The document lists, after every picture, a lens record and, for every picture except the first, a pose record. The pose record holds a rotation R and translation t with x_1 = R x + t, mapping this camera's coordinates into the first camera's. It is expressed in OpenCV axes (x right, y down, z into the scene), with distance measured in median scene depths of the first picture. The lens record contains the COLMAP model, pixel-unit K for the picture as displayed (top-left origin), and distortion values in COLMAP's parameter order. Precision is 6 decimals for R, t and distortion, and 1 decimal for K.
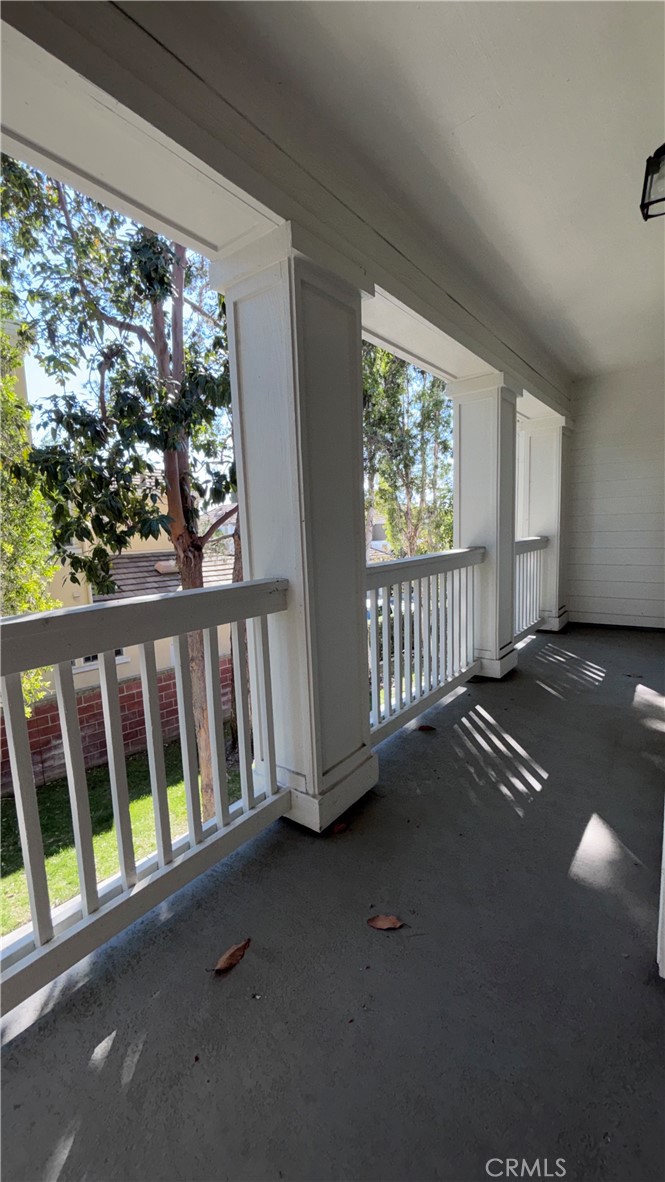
lens RADIAL K [[481.8, 0, 332.5], [0, 481.8, 591.0], [0, 0, 1]] dist [-0.000799, 0.000103]
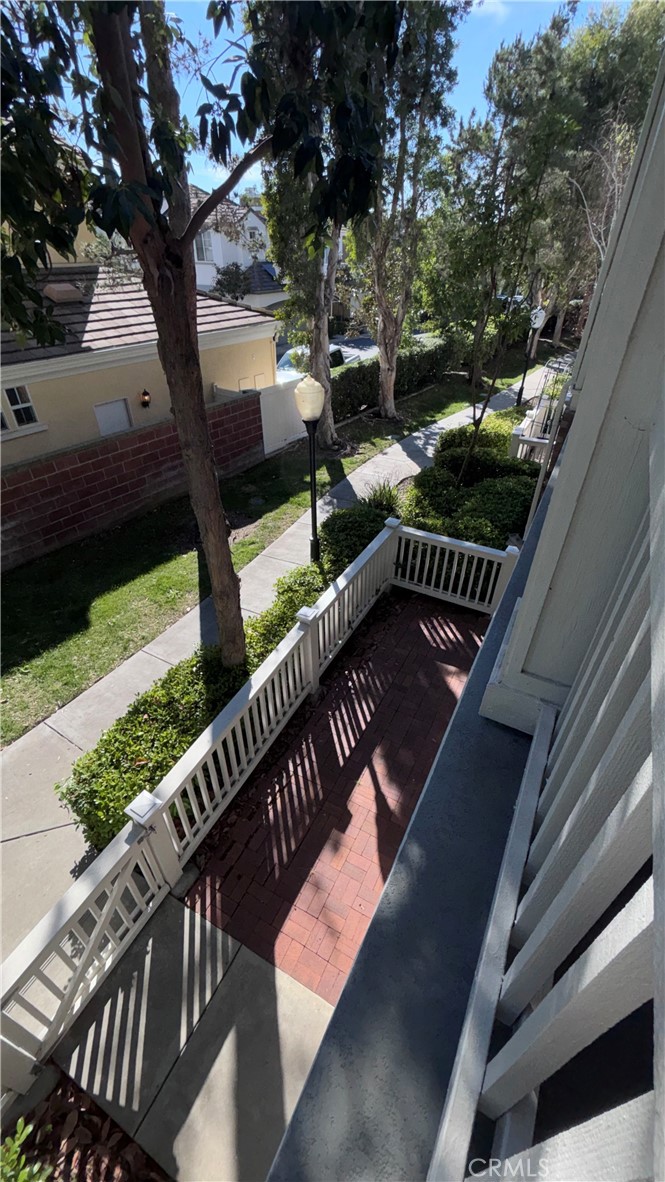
lens RADIAL K [[481.8, 0, 332.5], [0, 481.8, 591.0], [0, 0, 1]] dist [-0.000799, 0.000103]
pose [[0.987326, -0.061250, 0.146411, -0.116041], [-0.015747, 0.880166, 0.474404, -0.007425], [-0.157924, -0.470697, 0.868046, 0.135935]]
